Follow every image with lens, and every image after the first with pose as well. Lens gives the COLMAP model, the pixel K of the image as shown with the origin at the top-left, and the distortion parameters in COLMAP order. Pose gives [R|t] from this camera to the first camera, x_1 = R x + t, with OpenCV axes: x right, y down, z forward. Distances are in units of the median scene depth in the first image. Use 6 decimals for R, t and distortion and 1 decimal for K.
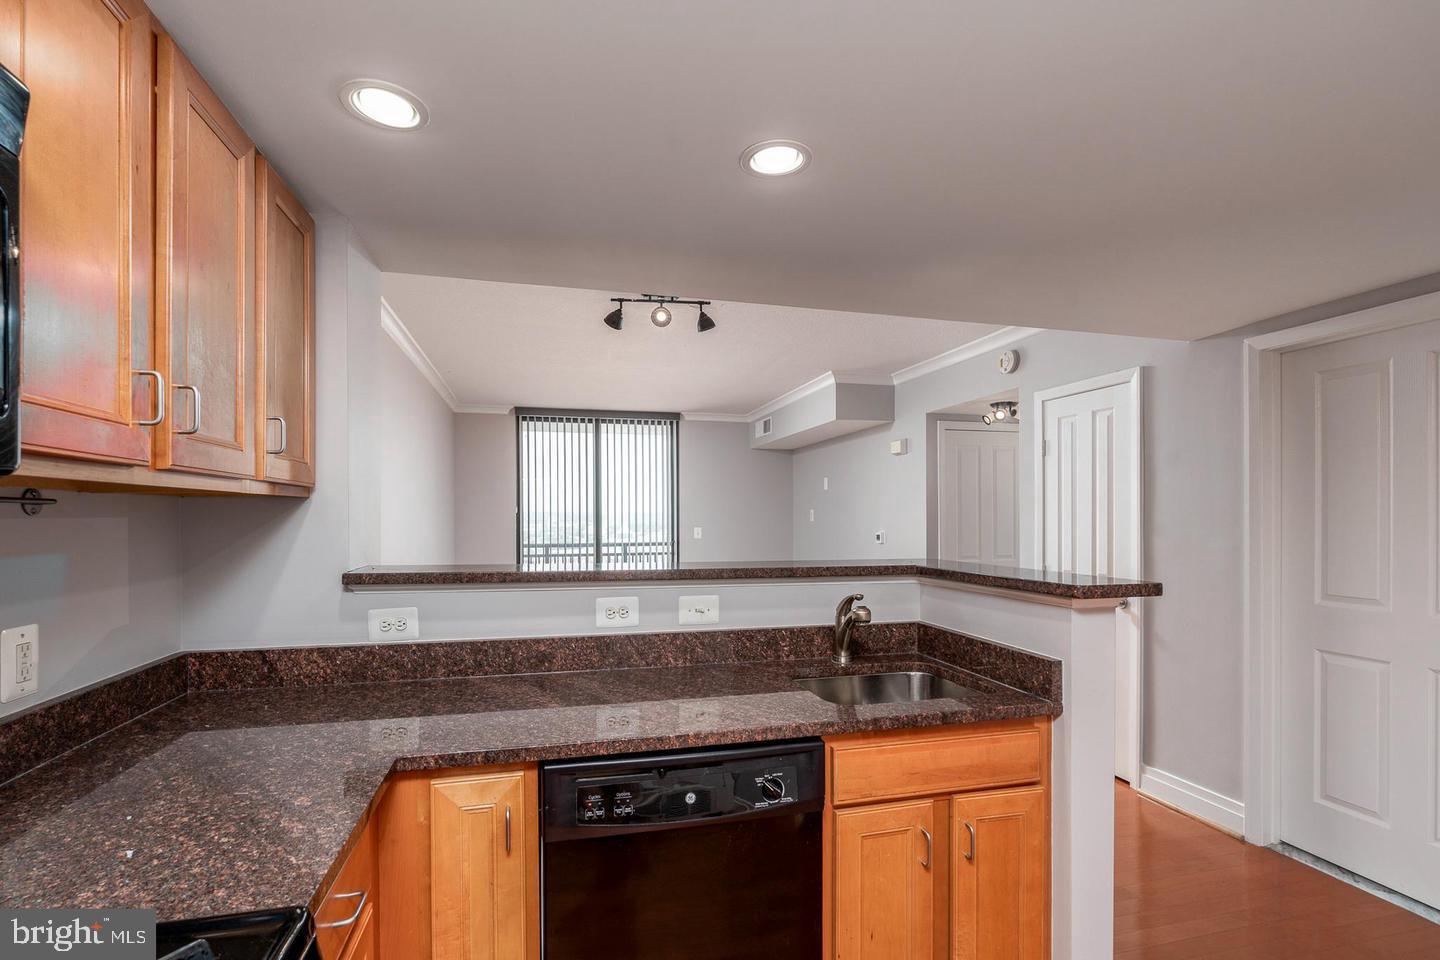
lens RADIAL K [[663.0, 0, 716.5], [0, 663.0, 520.6], [0, 0, 1]] dist [-0.020179, 0.007396]
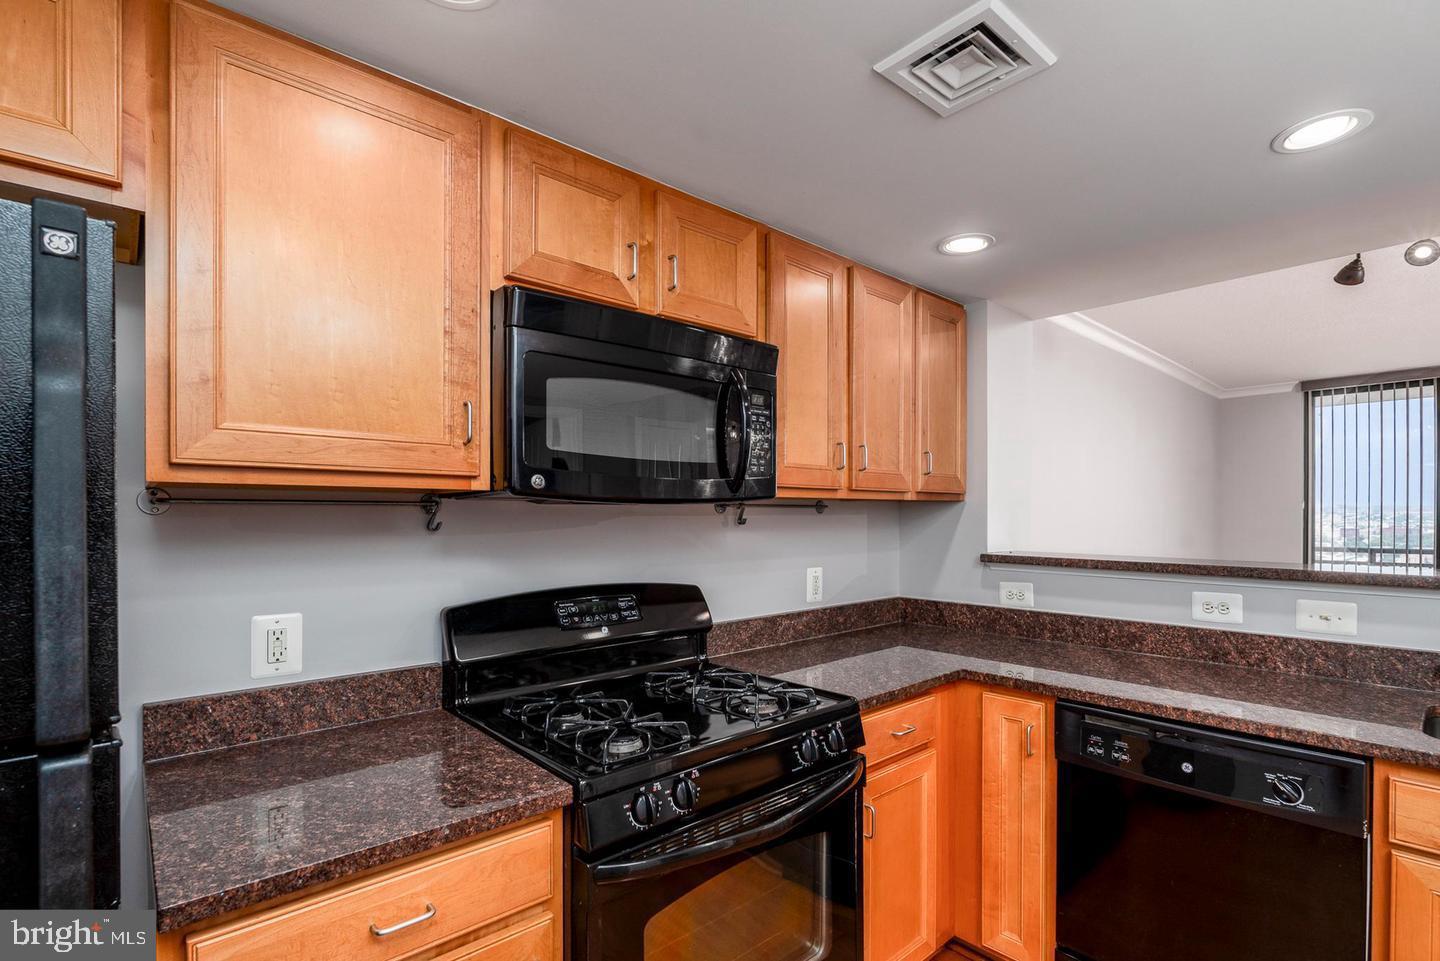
lens RADIAL K [[663.0, 0, 716.5], [0, 663.0, 521.1], [0, 0, 1]] dist [-0.020179, 0.007396]
pose [[0.457733, 0.008593, -0.889048, 0.434843], [-0.003808, 0.999963, 0.007705, 0.001569], [0.889082, -0.000141, 0.457749, -0.154048]]
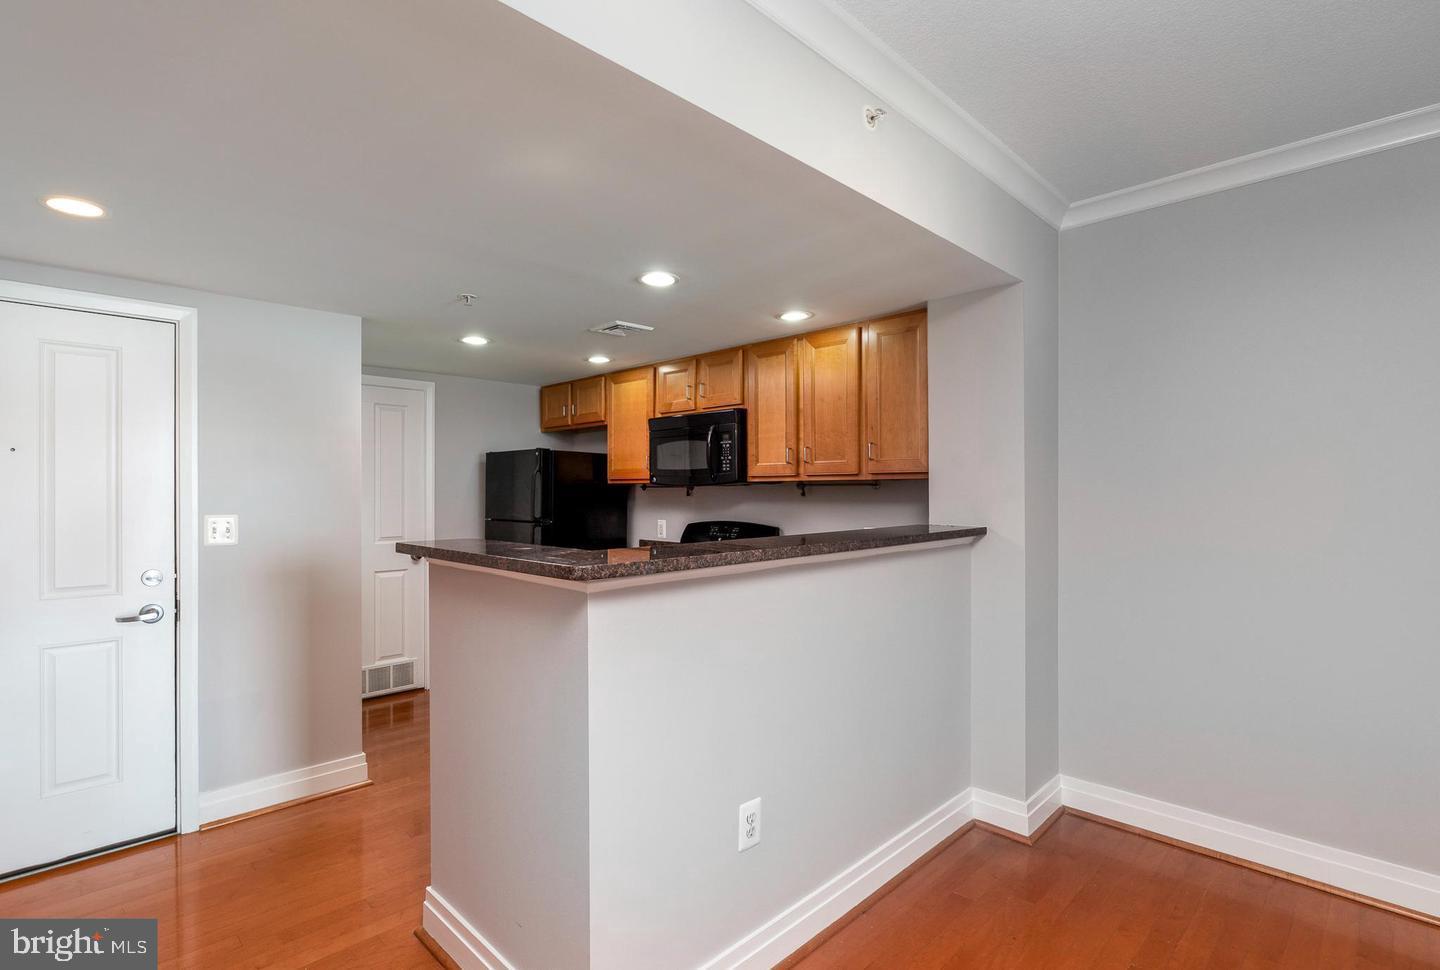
lens RADIAL K [[698.8, 0, 720.0], [0, 698.8, 485.0], [0, 0, 1]] dist [0.000310, 0.000000]
pose [[-0.858309, 0.002984, -0.513124, 0.723177], [0.003385, 0.999994, 0.000154, -0.019599], [0.513122, -0.001604, -0.858314, 2.158320]]
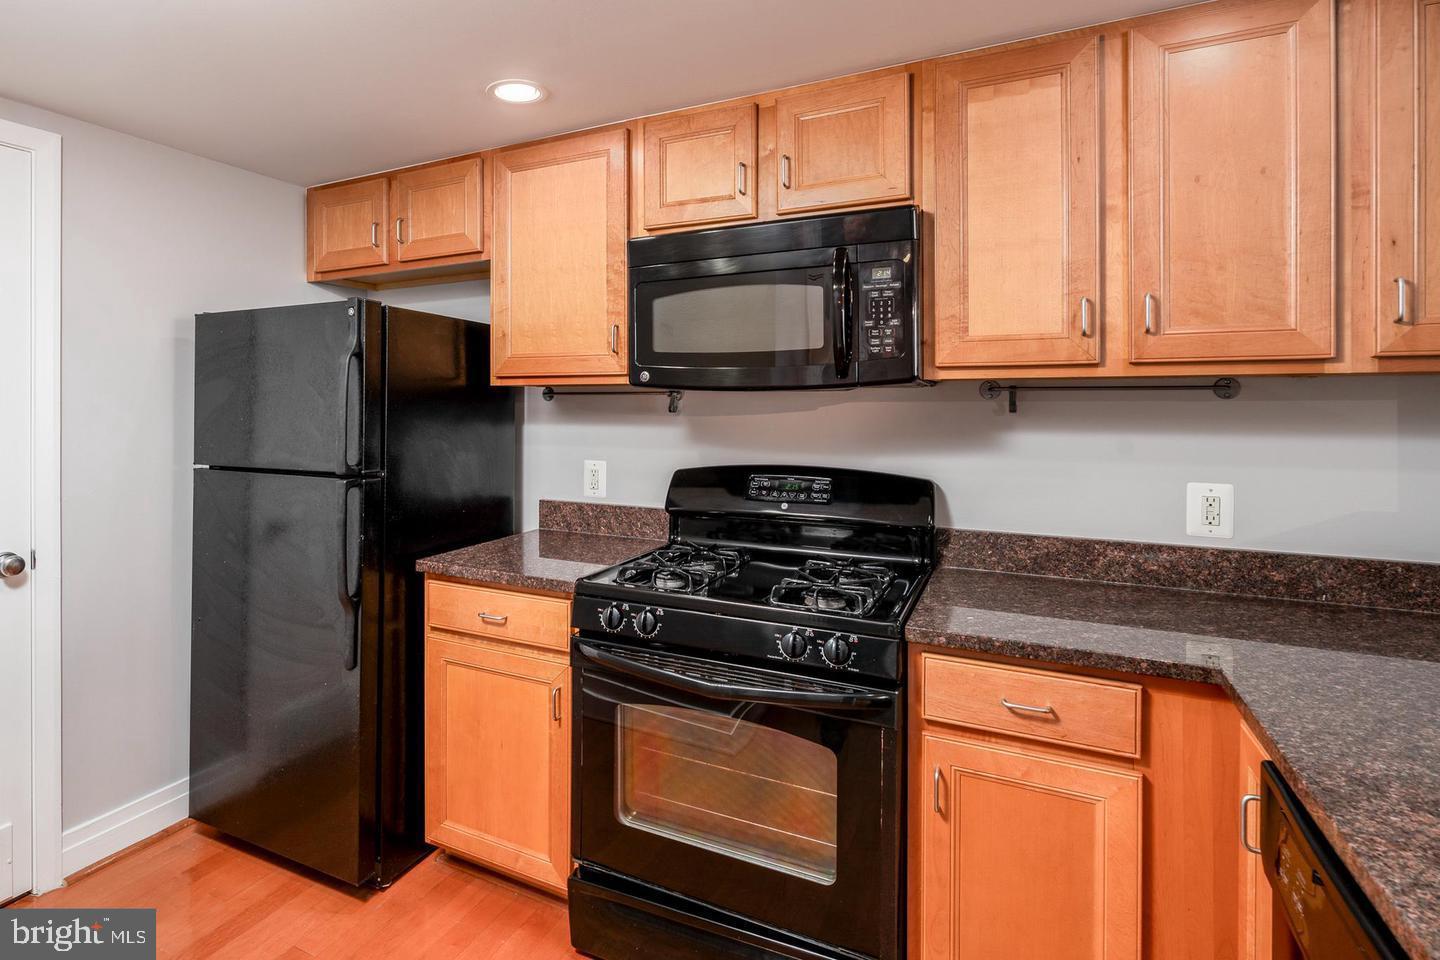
lens RADIAL K [[858.5, 0, 718.9], [0, 858.5, 399.3], [0, 0, 1]] dist [0.000154, 0.000130]
pose [[-0.676202, 0.003704, -0.736707, 0.578831], [0.000391, 0.999989, 0.004669, -0.008259], [0.736716, 0.002869, -0.676196, 0.962433]]
